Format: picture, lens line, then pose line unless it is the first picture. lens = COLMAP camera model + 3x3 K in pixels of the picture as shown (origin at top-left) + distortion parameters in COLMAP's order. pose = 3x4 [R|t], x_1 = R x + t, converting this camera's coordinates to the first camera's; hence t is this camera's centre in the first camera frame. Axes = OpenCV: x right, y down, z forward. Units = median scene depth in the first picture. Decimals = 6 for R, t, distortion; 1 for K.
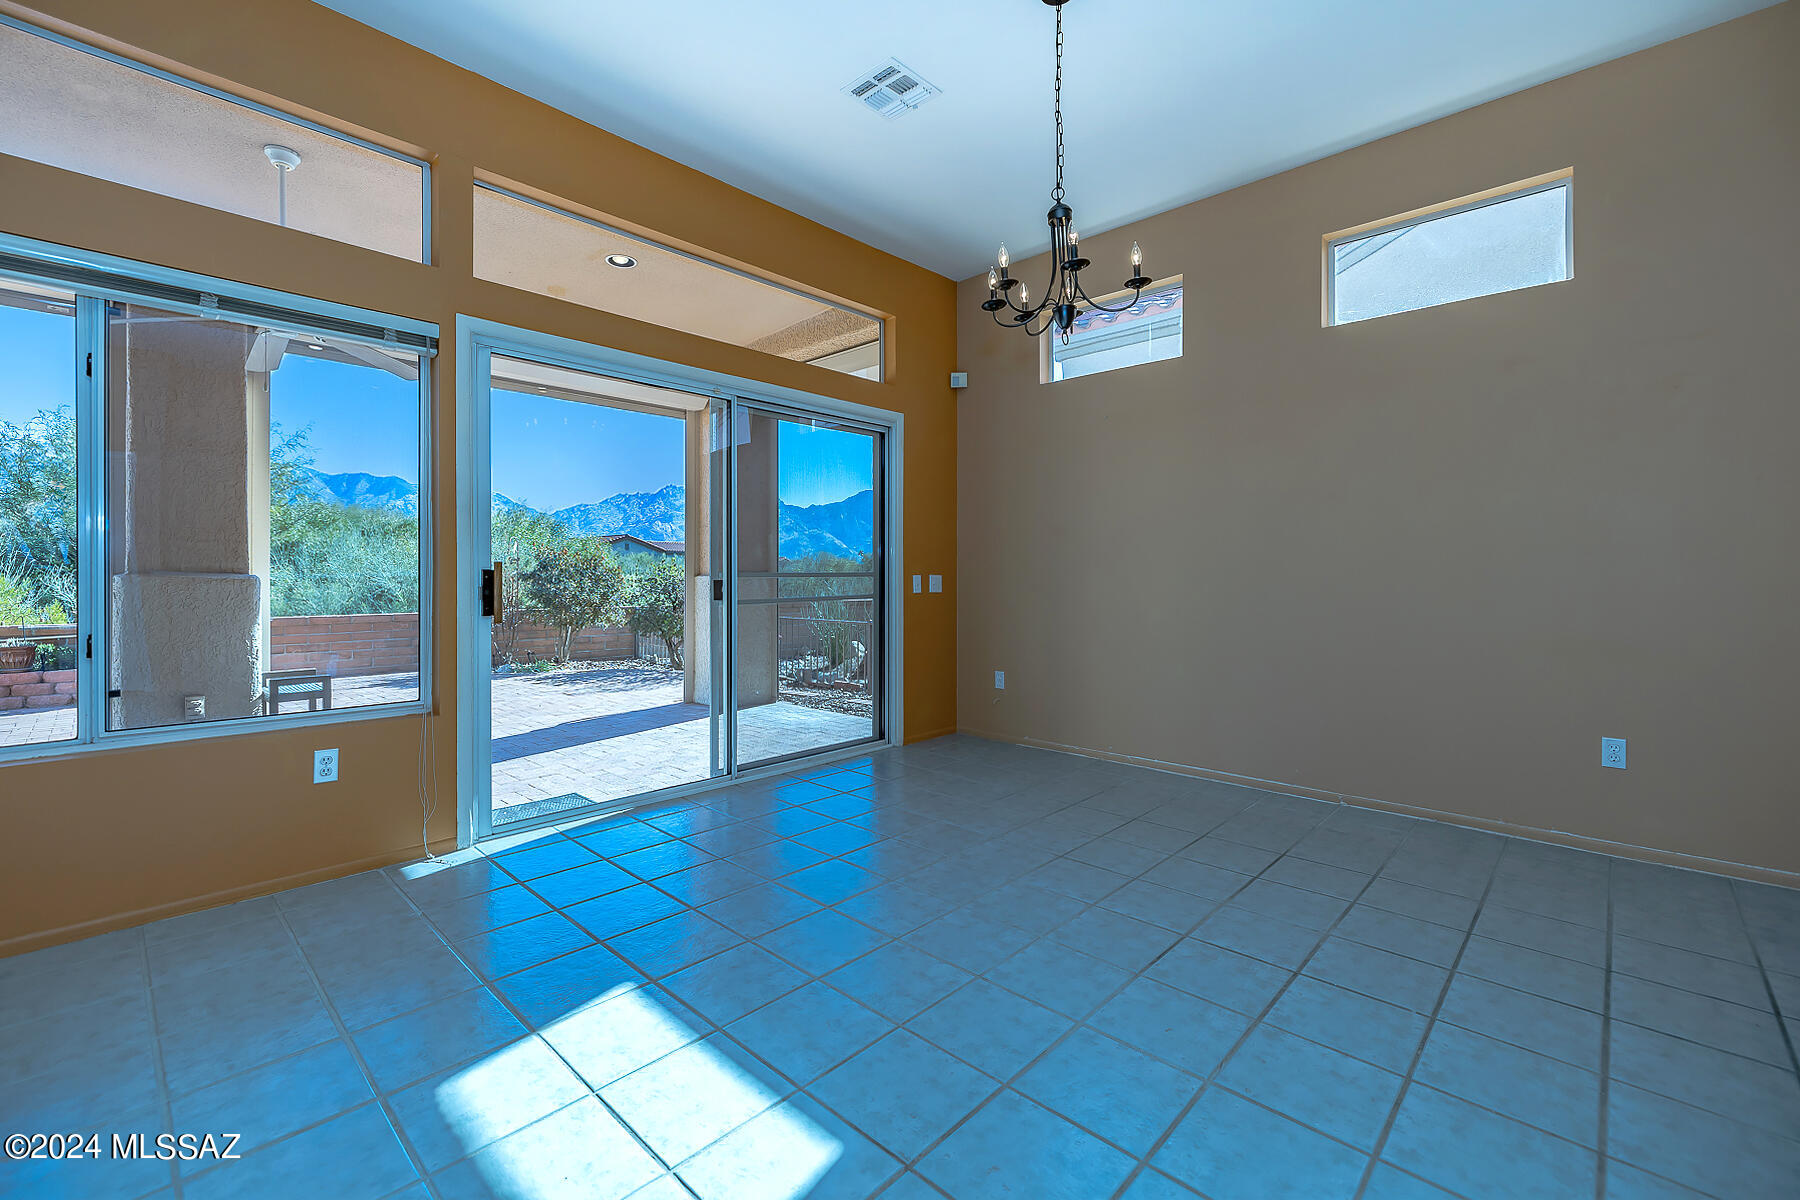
lens RADIAL K [[711.2, 0, 909.2], [0, 711.2, 581.9], [0, 0, 1]] dist [-0.000506, -0.000027]
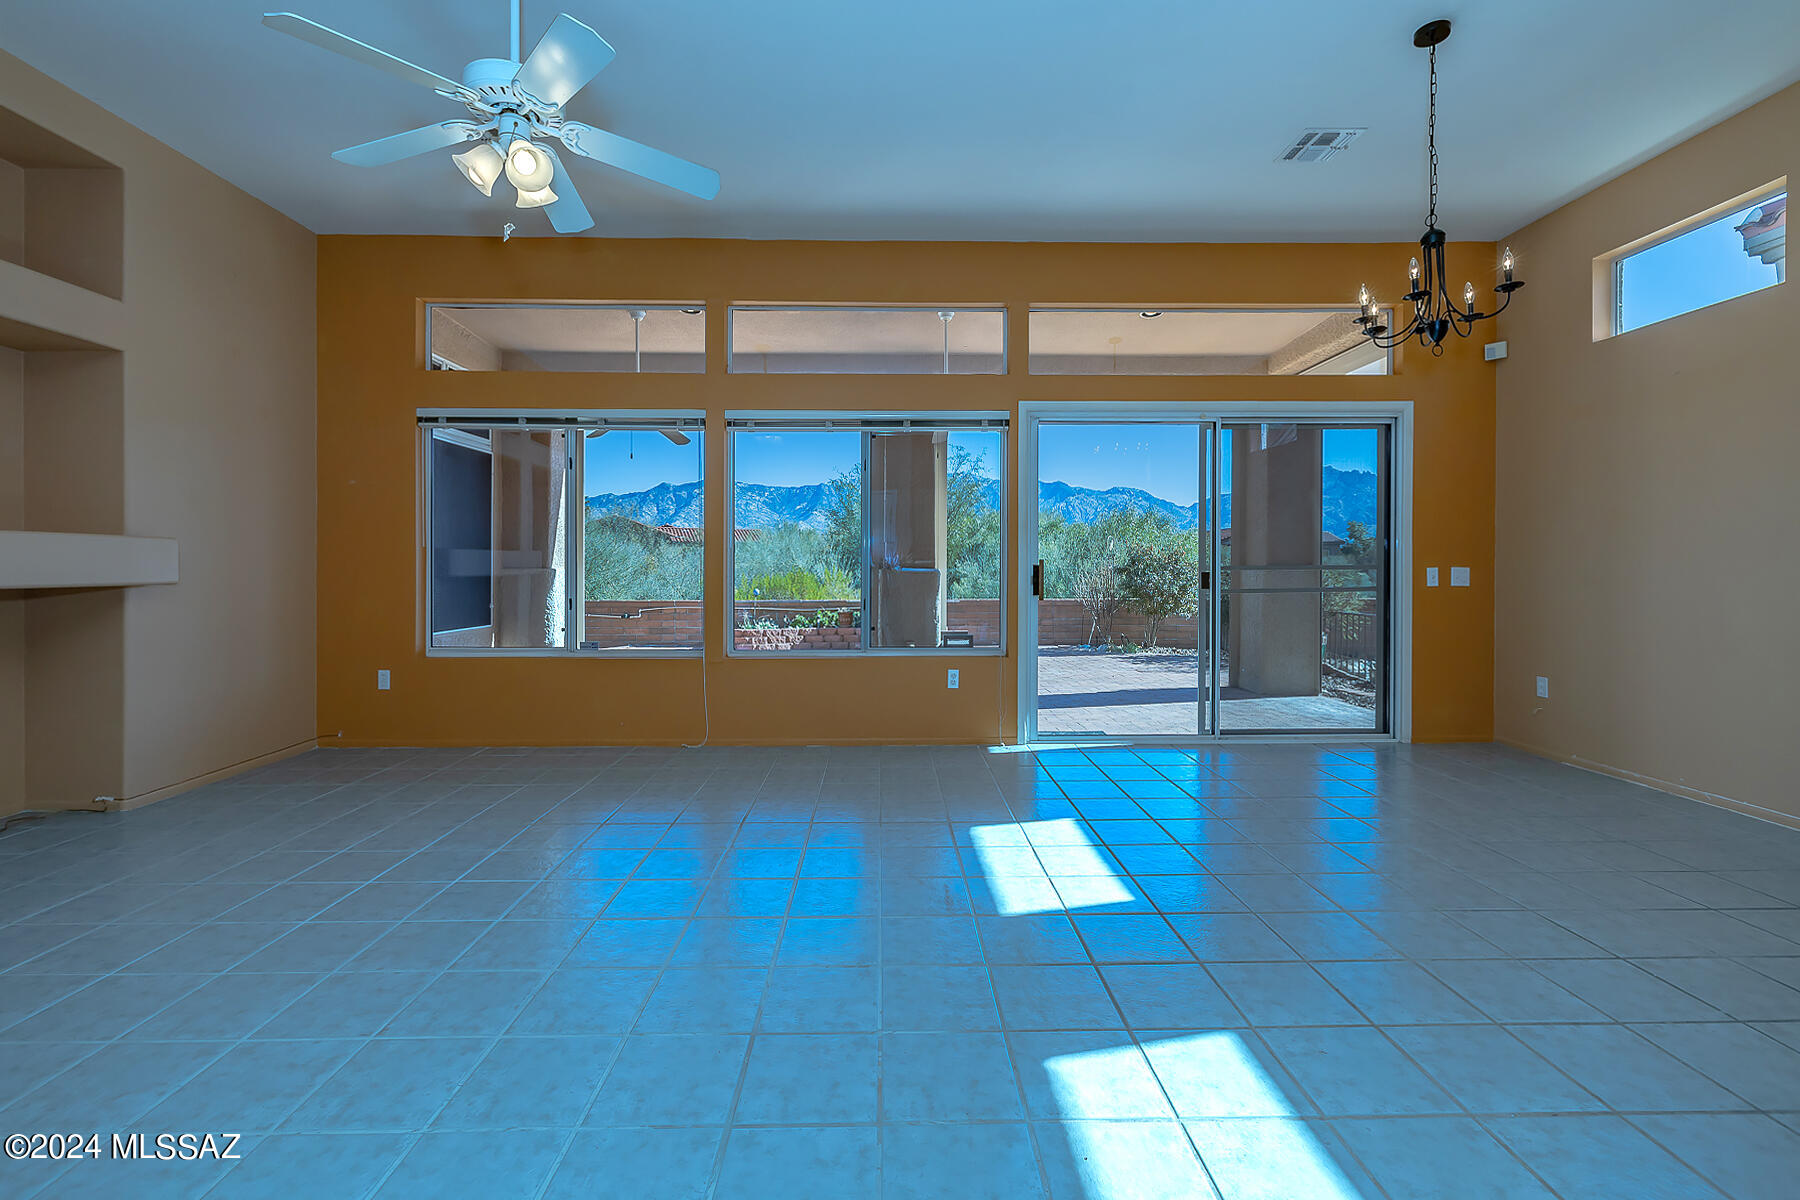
lens RADIAL K [[759.7, 0, 910.5], [0, 759.7, 594.2], [0, 0, 1]] dist [0.000615, -0.000249]
pose [[0.685237, 0.021462, -0.728004, 0.283802], [-0.003971, 0.999661, 0.025734, 0.002429], [0.728309, -0.014743, 0.685090, -0.215688]]
